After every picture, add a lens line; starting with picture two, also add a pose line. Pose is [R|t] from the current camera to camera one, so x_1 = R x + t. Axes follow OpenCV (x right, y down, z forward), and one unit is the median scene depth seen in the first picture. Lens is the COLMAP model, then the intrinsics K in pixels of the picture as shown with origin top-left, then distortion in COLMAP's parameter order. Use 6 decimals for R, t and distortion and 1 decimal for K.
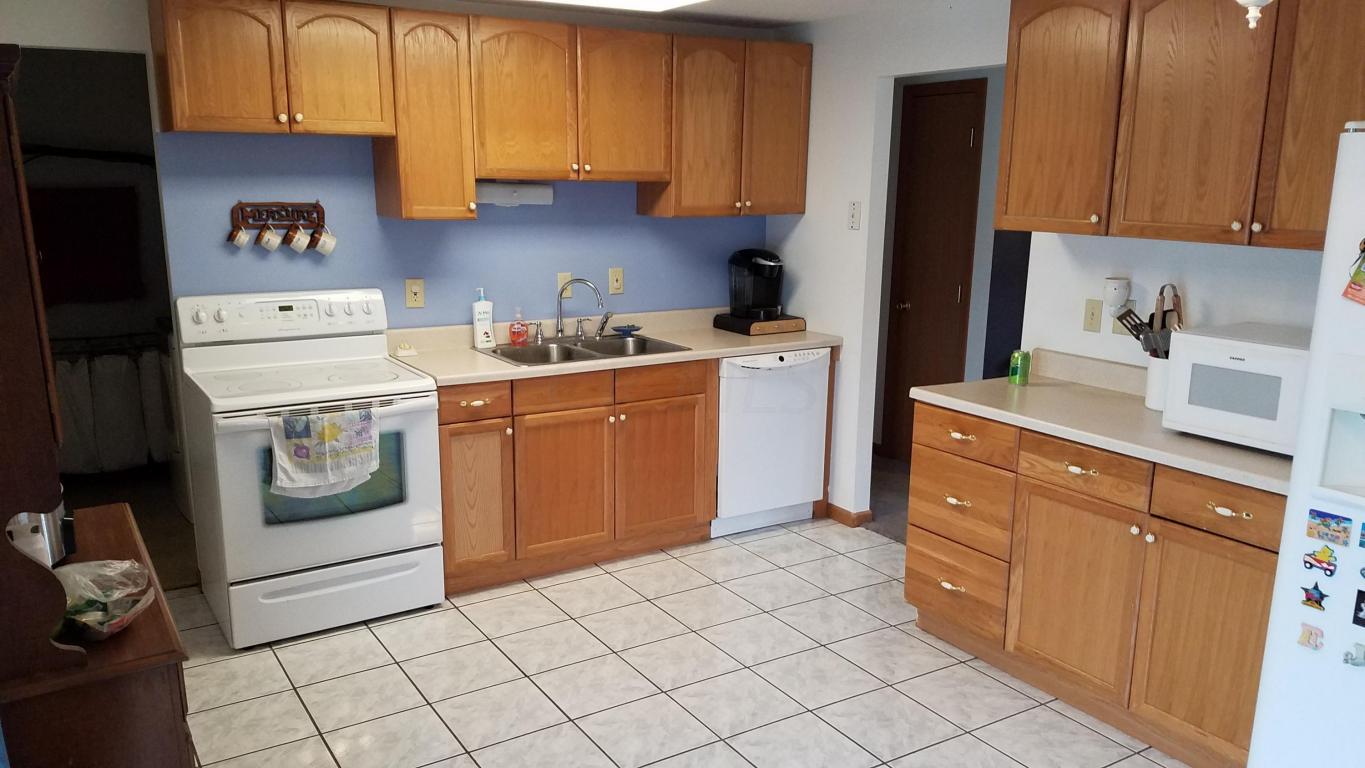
lens RADIAL K [[1030.1, 0, 665.6], [0, 1030.1, 411.8], [0, 0, 1]] dist [0.229070, -0.407603]
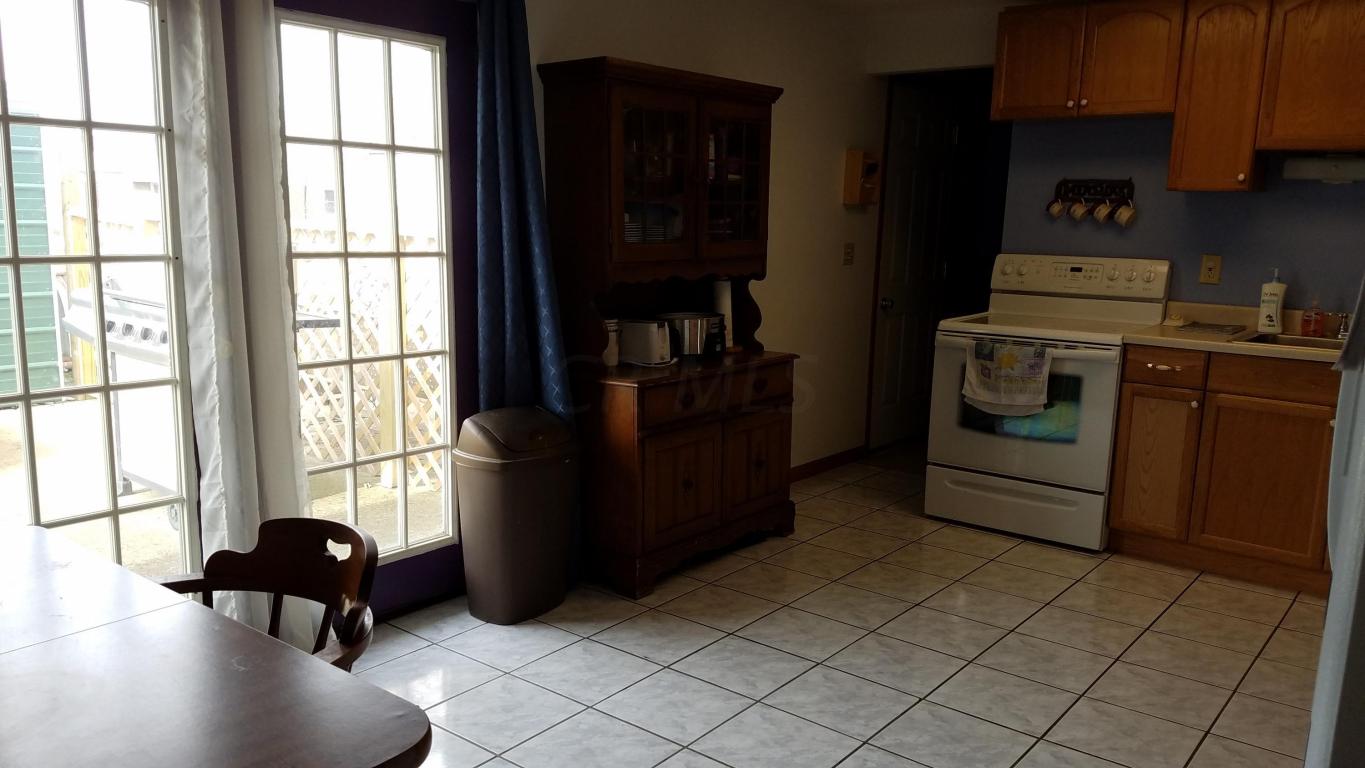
lens RADIAL K [[1063.6, 0, 680.5], [0, 1063.6, 401.9], [0, 0, 1]] dist [0.086906, -0.147929]
pose [[0.346446, 0.169658, -0.922600, 0.615740], [-0.230423, 0.968768, 0.091621, 0.035562], [0.909330, 0.180847, 0.374719, 0.193399]]
